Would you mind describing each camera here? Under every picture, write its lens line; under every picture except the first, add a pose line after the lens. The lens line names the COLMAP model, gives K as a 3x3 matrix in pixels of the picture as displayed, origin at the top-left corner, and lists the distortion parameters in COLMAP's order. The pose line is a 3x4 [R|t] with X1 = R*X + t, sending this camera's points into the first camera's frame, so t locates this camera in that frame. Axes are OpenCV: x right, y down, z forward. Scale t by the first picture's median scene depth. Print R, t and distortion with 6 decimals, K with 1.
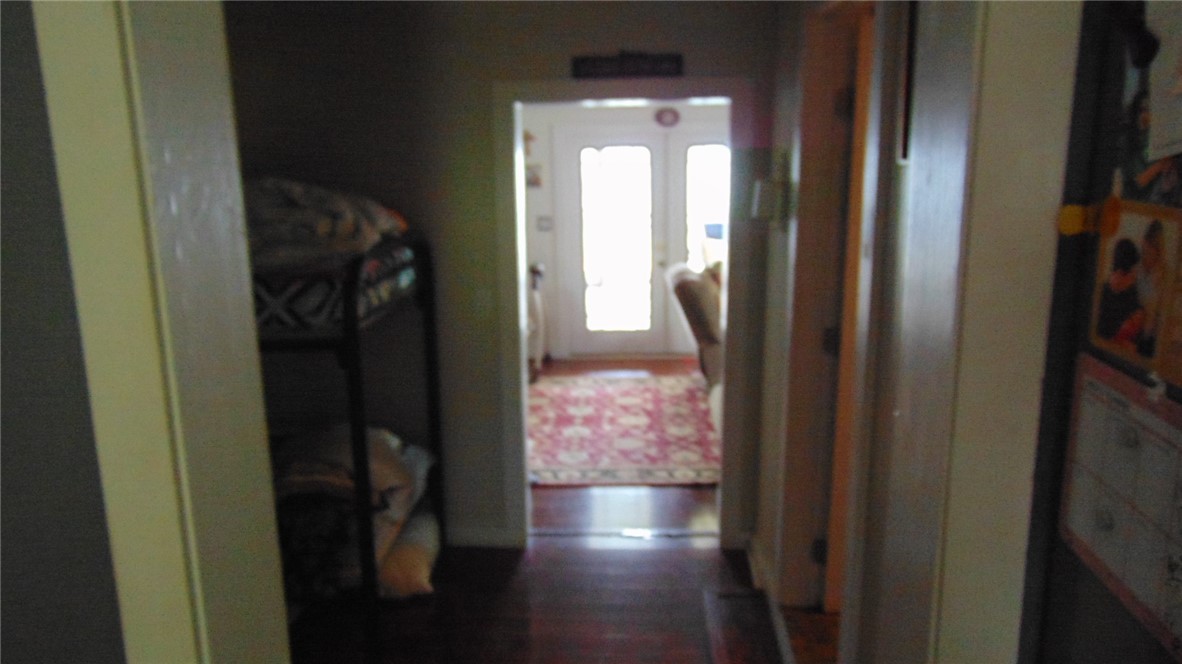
lens RADIAL K [[906.9, 0, 591.7], [0, 906.9, 332.3], [0, 0, 1]] dist [0.017298, 0.016951]
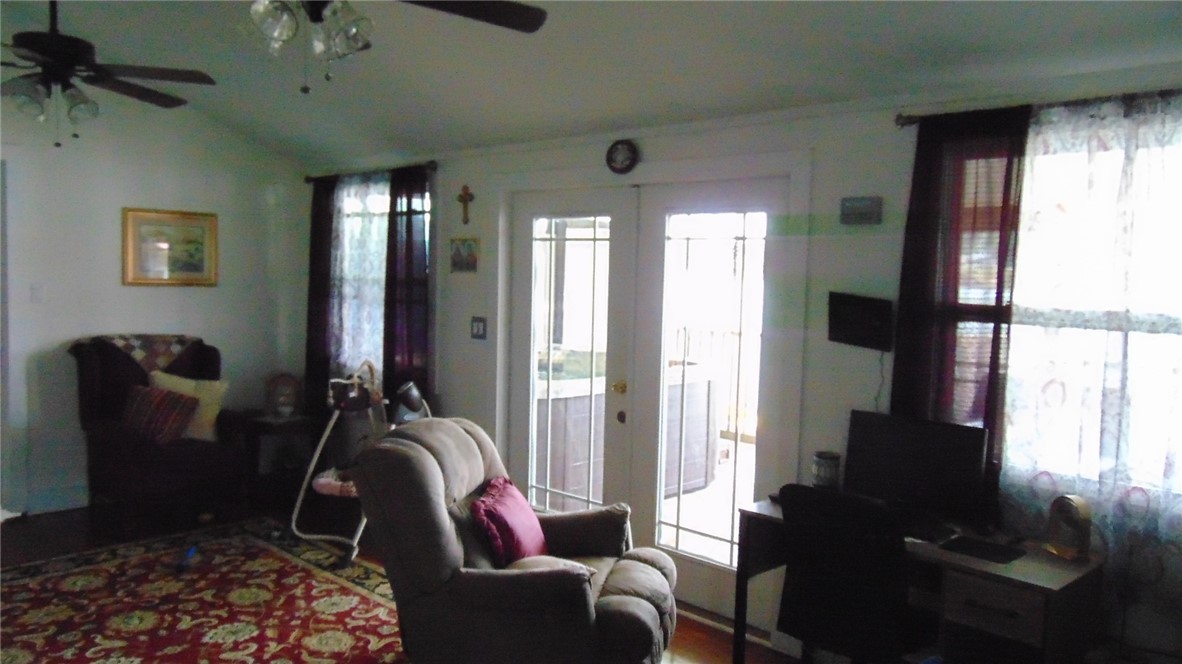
lens RADIAL K [[906.9, 0, 592.9], [0, 906.9, 334.8], [0, 0, 1]] dist [0.017298, 0.016951]
pose [[-0.750698, -0.059457, 0.657964, -0.624077], [0.119871, 0.967152, 0.224162, -0.202930], [-0.649679, 0.247149, -0.718912, 1.306786]]
